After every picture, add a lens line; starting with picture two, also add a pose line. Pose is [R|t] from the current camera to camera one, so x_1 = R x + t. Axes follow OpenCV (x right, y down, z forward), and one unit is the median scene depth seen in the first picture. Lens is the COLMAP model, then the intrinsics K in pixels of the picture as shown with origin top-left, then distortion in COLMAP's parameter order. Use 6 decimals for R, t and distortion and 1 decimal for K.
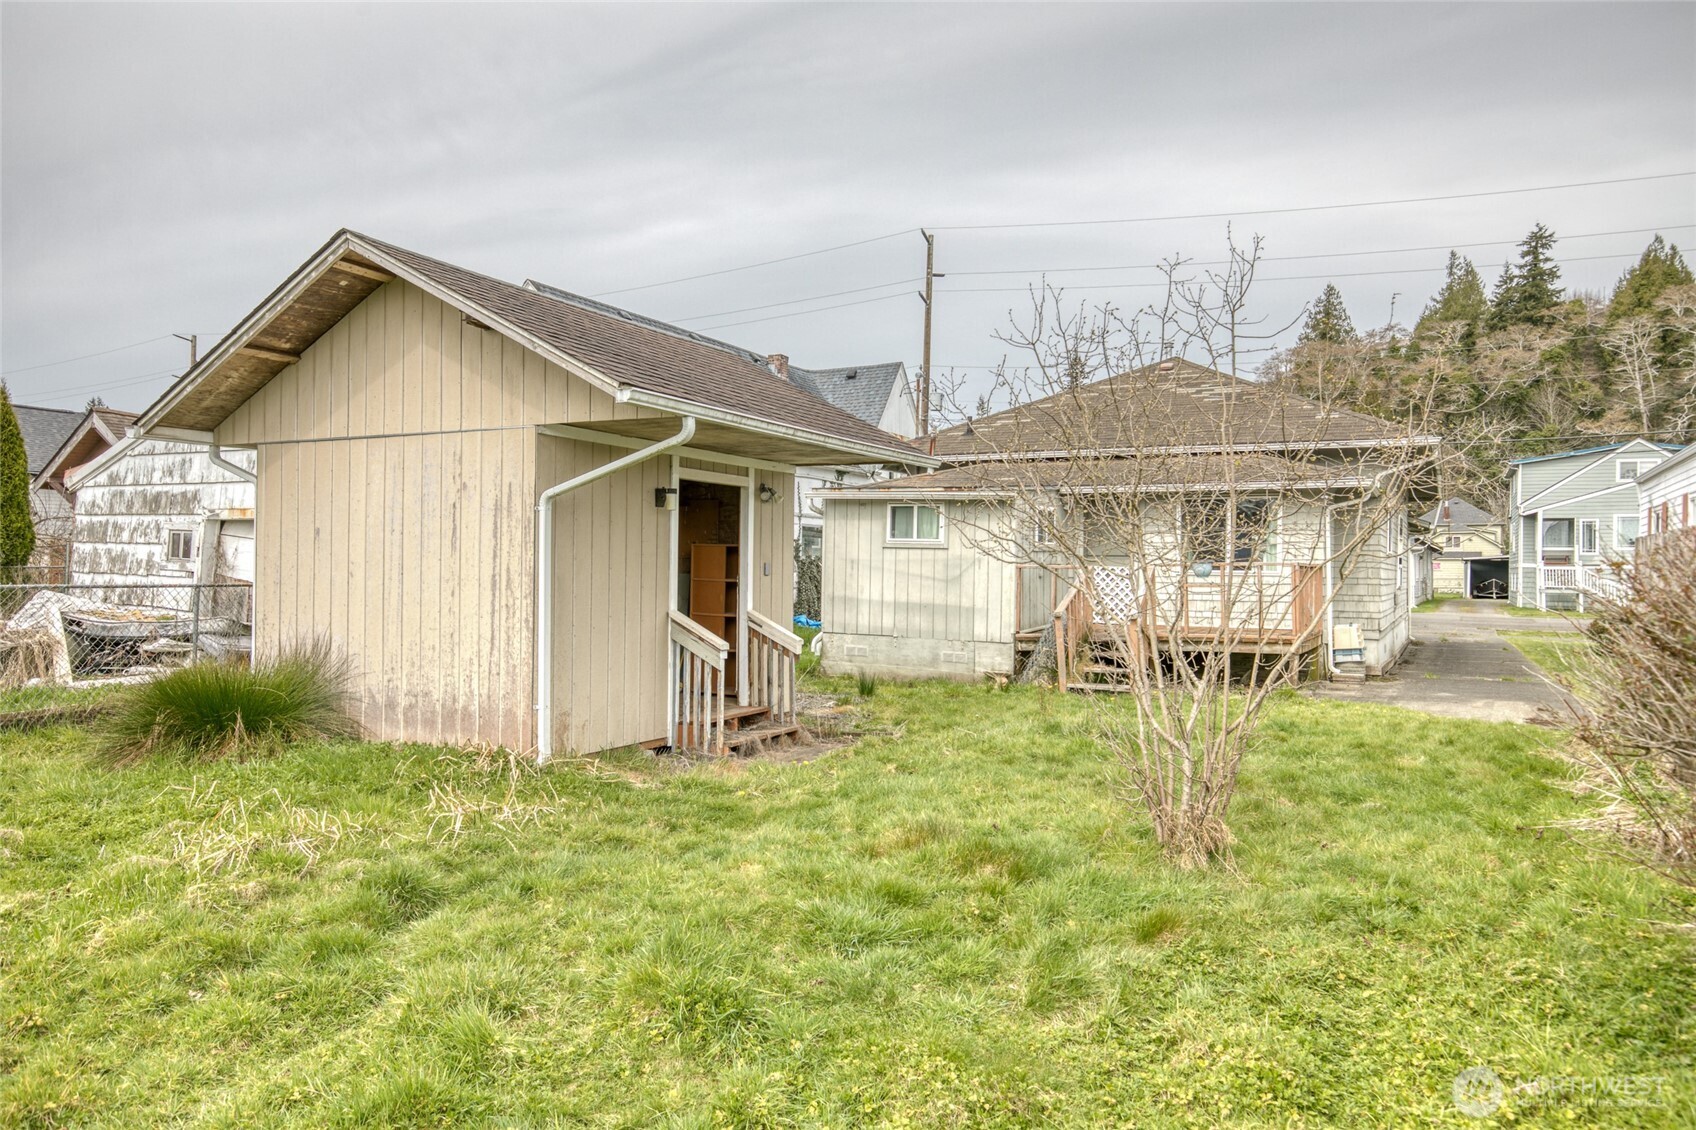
lens RADIAL K [[1099.9, 0, 846.2], [0, 1099.9, 530.5], [0, 0, 1]] dist [0.001109, -0.000116]
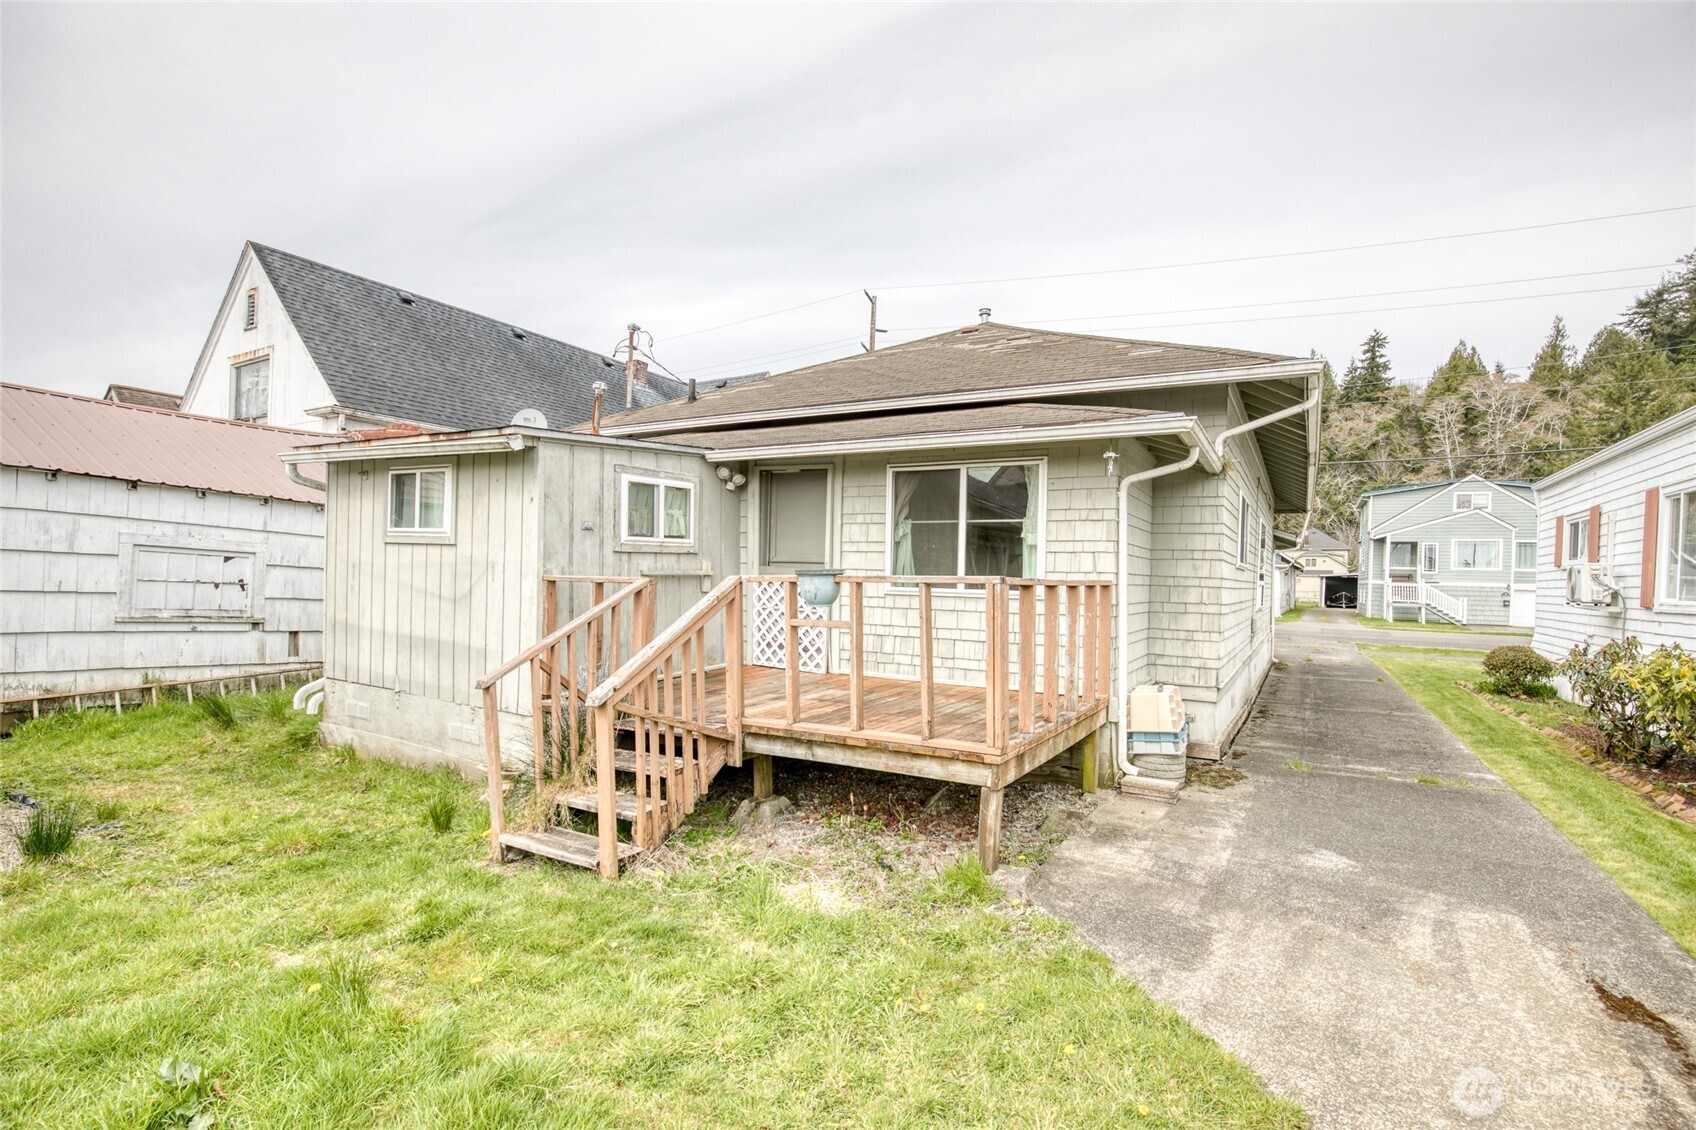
lens RADIAL K [[778.3, 0, 856.3], [0, 778.3, 562.4], [0, 0, 1]] dist [-0.031542, 0.000464]
pose [[0.999546, 0.012651, -0.027347, 0.046876], [-0.012216, 0.999797, 0.016037, 0.002449], [0.027544, -0.015696, 0.999497, 0.089871]]
